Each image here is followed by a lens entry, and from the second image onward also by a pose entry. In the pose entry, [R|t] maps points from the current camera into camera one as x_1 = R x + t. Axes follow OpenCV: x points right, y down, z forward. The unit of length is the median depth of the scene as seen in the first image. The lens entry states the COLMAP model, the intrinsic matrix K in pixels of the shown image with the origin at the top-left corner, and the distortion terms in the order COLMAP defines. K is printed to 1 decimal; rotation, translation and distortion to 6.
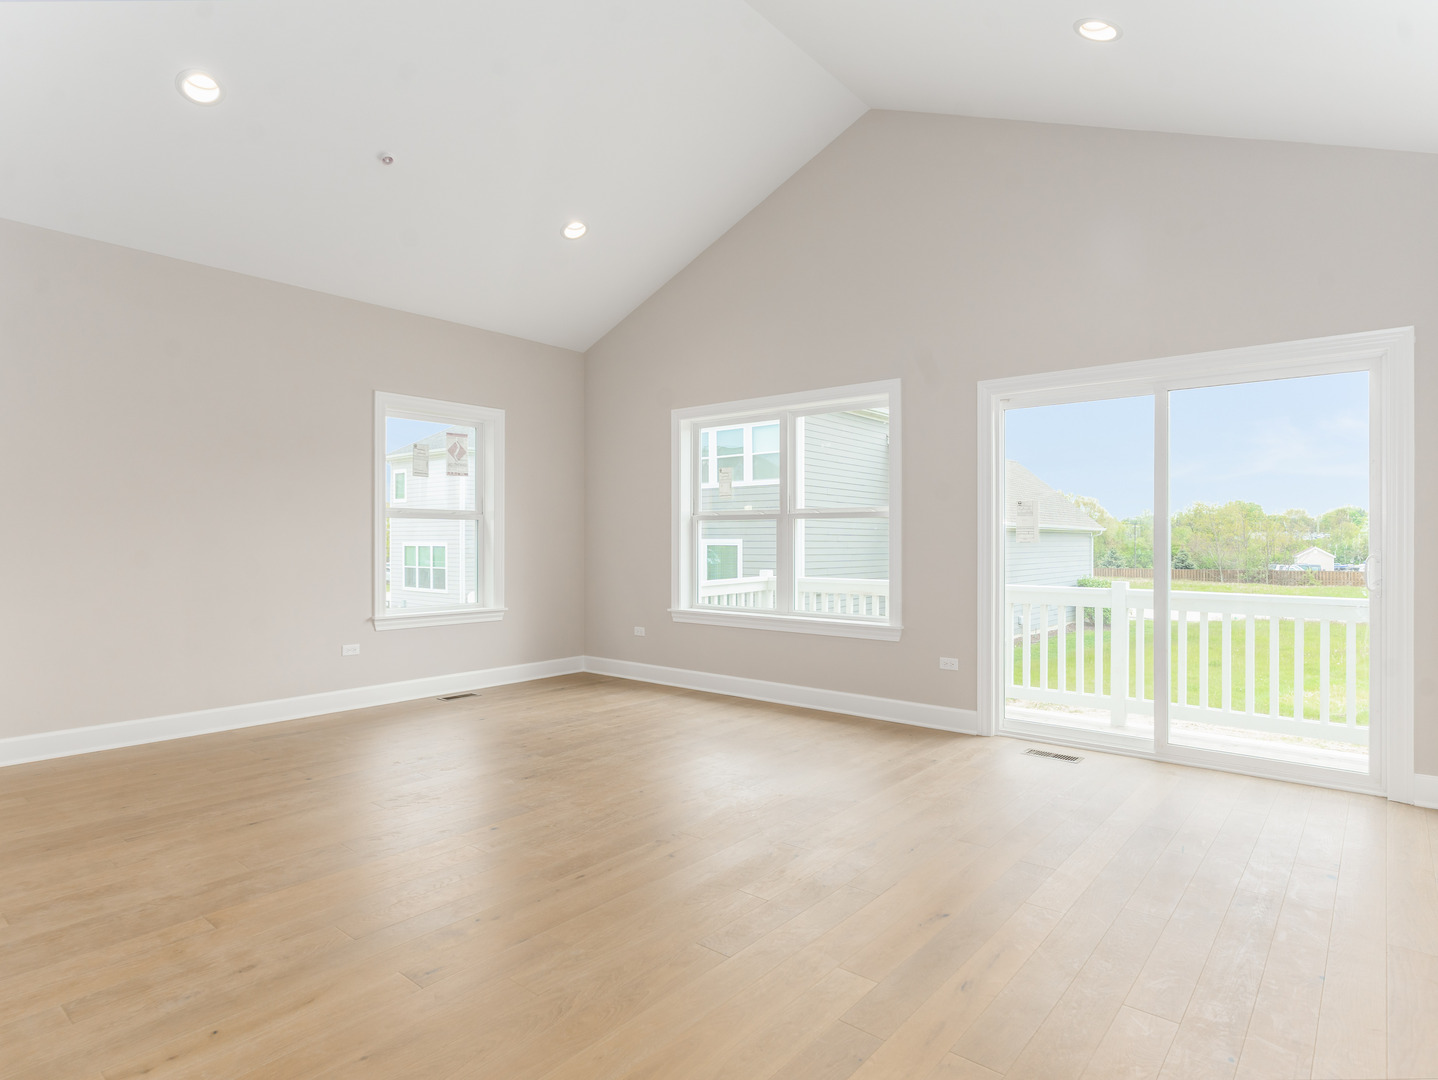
lens RADIAL K [[792.5, 0, 717.6], [0, 792.5, 539.8], [0, 0, 1]] dist [-0.005434, 0.000408]
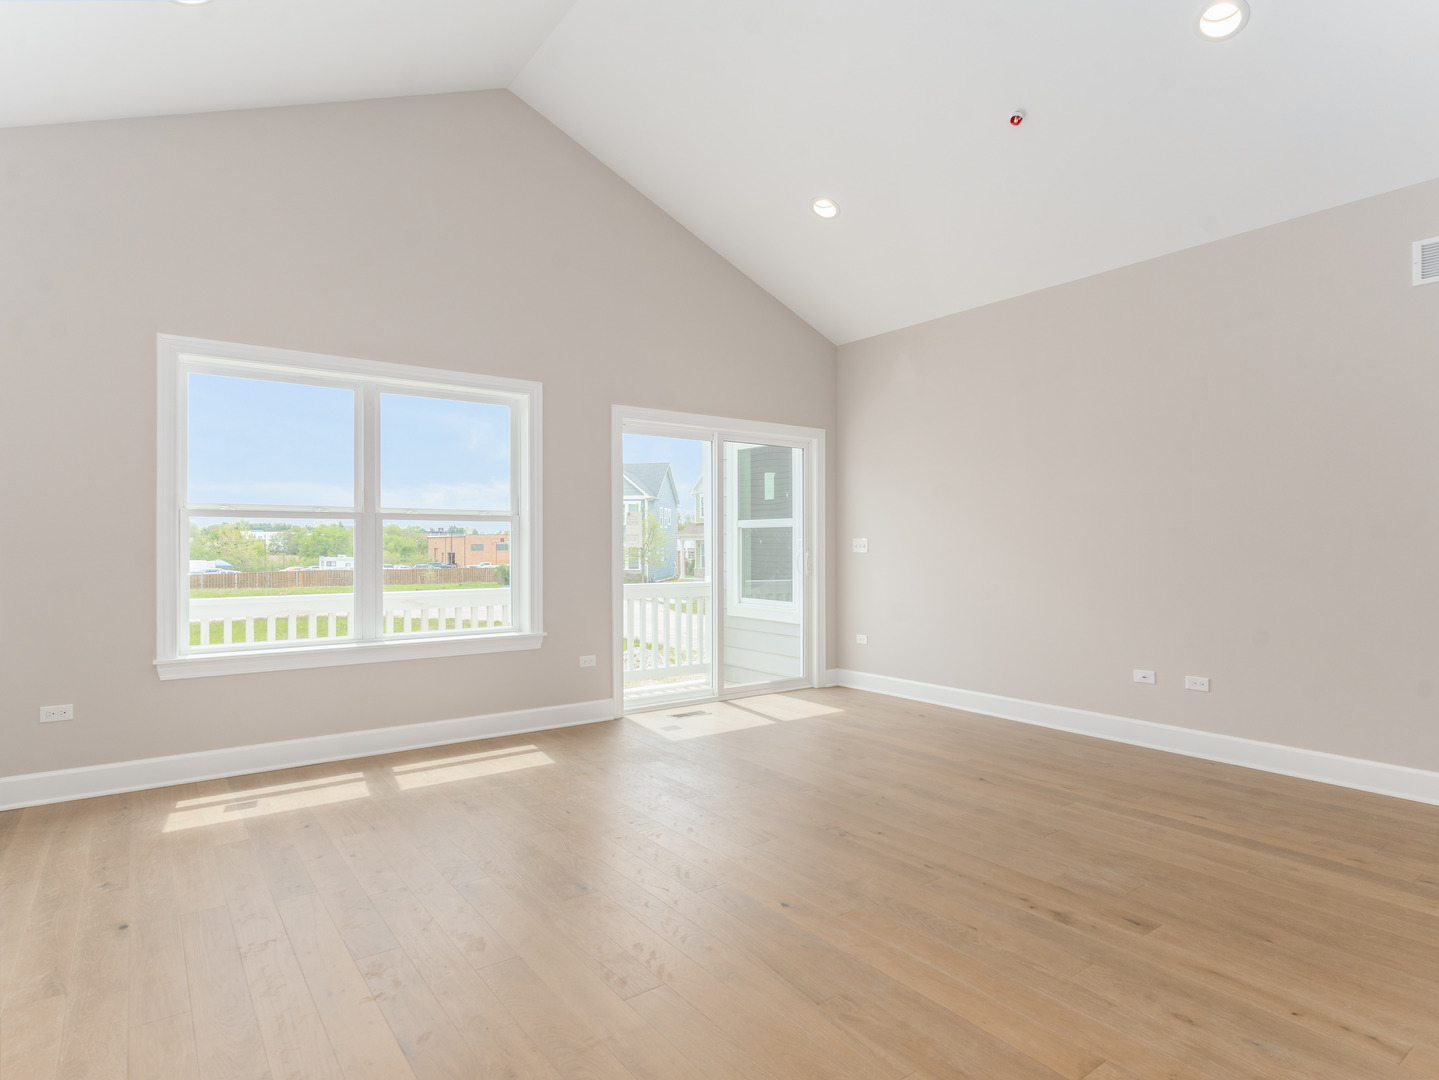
lens RADIAL K [[793.0, 0, 718.1], [0, 793.0, 539.8], [0, 0, 1]] dist [-0.005434, 0.000408]
pose [[0.245223, 0.004995, 0.969454, -0.700479], [0.002518, 0.999980, -0.005789, -0.000649], [-0.969463, 0.003861, 0.245205, 0.563016]]
